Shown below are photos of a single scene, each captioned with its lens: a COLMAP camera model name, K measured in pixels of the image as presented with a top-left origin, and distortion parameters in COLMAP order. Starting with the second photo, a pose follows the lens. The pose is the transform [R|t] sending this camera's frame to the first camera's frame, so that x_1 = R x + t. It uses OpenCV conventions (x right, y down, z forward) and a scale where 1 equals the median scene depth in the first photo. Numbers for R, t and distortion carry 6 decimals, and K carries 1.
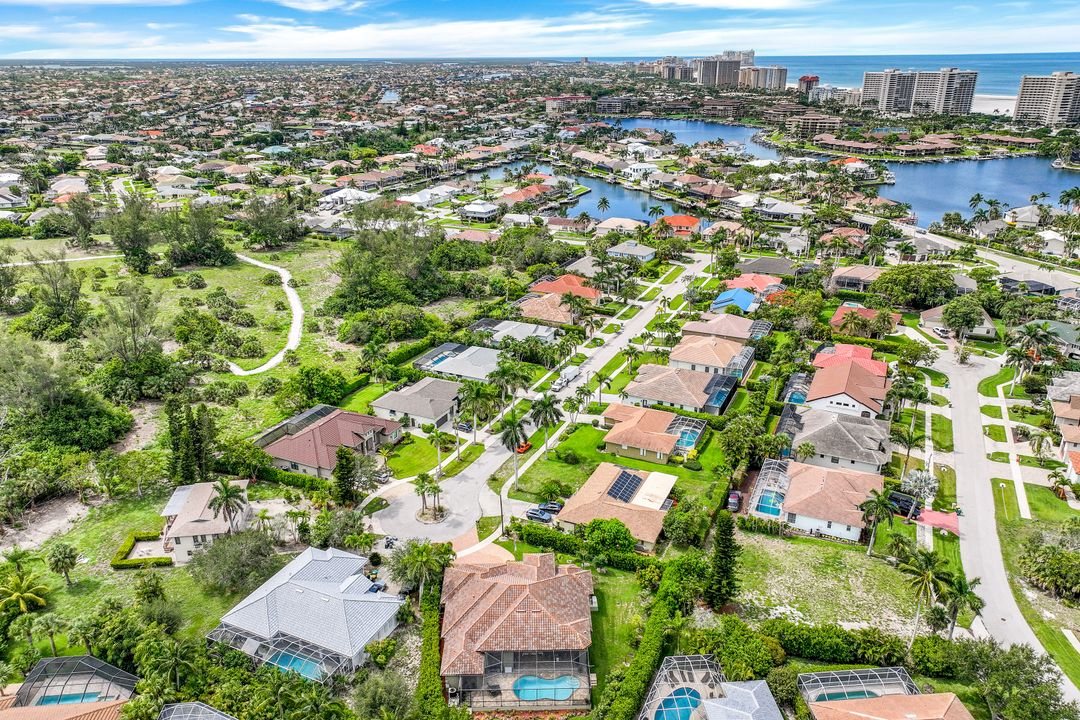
lens RADIAL K [[757.9, 0, 545.5], [0, 757.9, 361.7], [0, 0, 1]] dist [-0.001122, 0.018580]
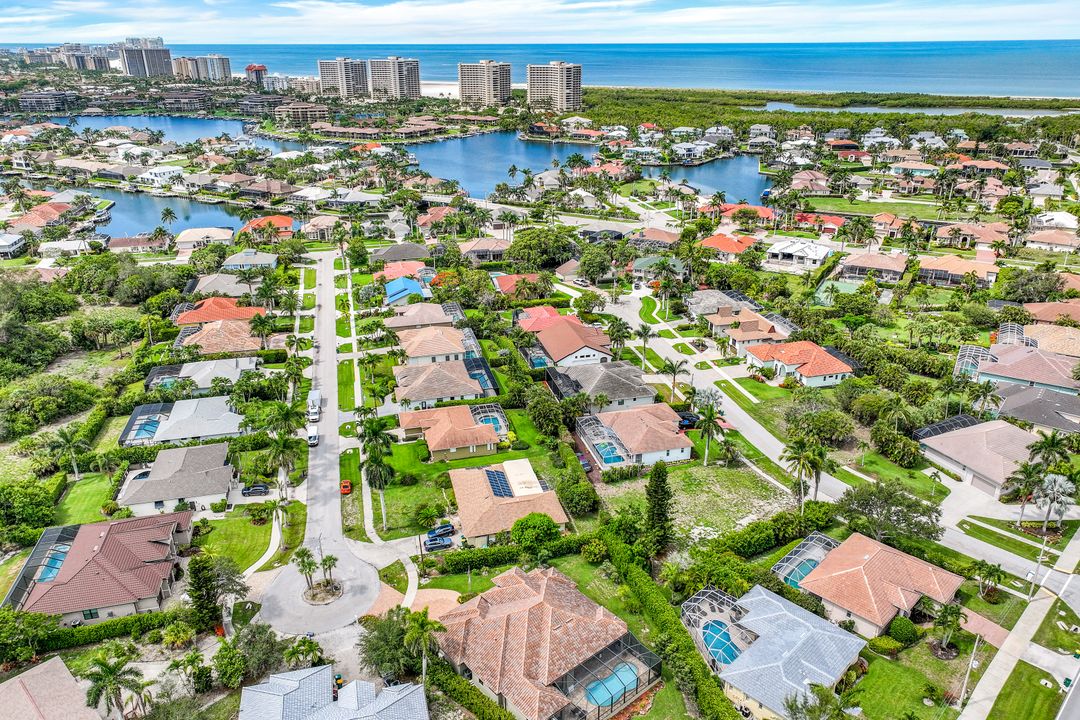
lens RADIAL K [[757.9, 0, 545.5], [0, 757.9, 361.7], [0, 0, 1]] dist [-0.001122, 0.018580]
pose [[0.775026, -0.241849, 0.583818, -0.212912], [0.234428, 0.967979, 0.089783, -0.034864], [-0.586837, 0.067279, 0.806905, 0.086863]]
